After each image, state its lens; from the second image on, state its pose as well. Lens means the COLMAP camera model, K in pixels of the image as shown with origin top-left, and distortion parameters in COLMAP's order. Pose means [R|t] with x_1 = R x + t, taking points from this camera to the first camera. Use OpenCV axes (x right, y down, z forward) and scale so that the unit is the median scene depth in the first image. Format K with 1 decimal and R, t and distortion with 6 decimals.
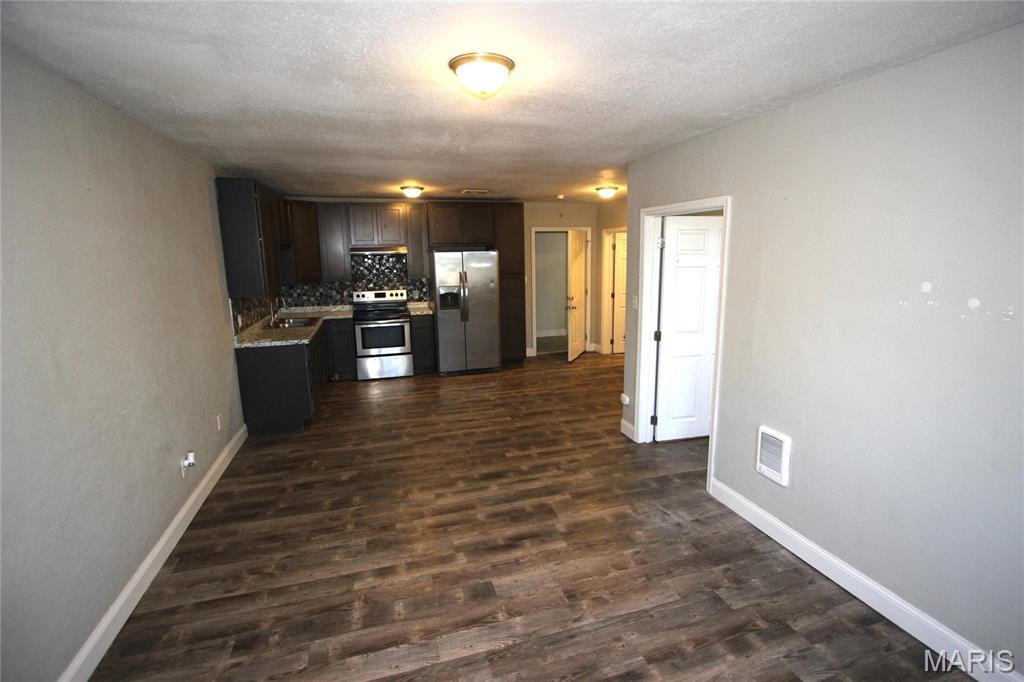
lens RADIAL K [[472.4, 0, 526.5], [0, 472.4, 334.6], [0, 0, 1]] dist [-0.002143, 0.000425]
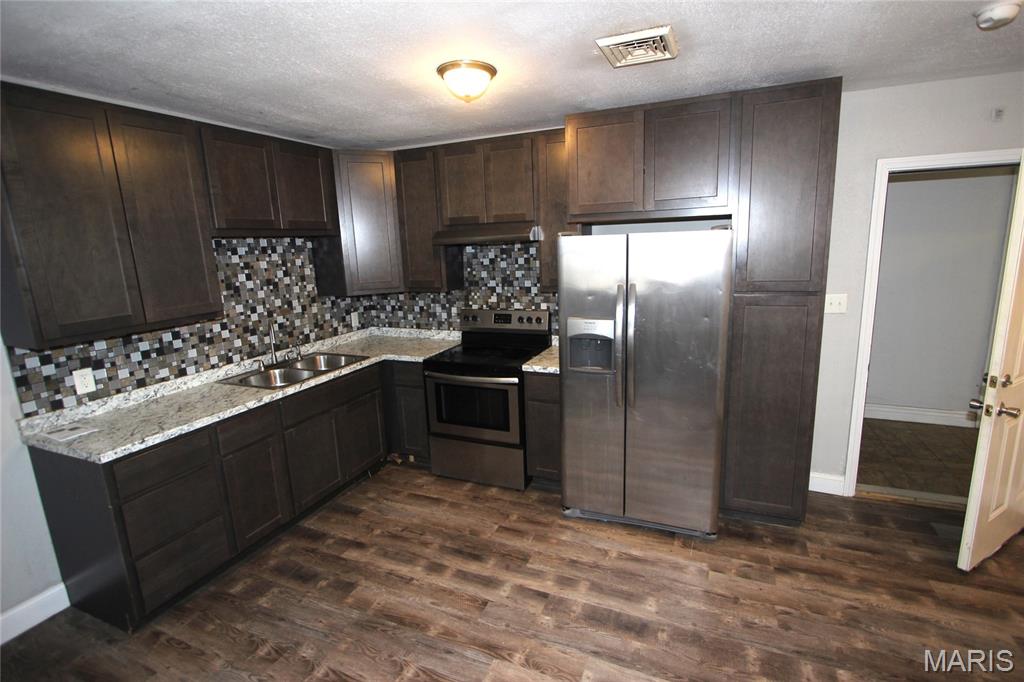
lens RADIAL K [[472.4, 0, 526.5], [0, 472.4, 334.6], [0, 0, 1]] dist [-0.002143, 0.000425]
pose [[0.767699, 0.111065, -0.631113, 0.094496], [-0.090665, 0.993784, 0.064602, -0.185640], [0.634365, 0.007625, 0.772996, 1.091537]]
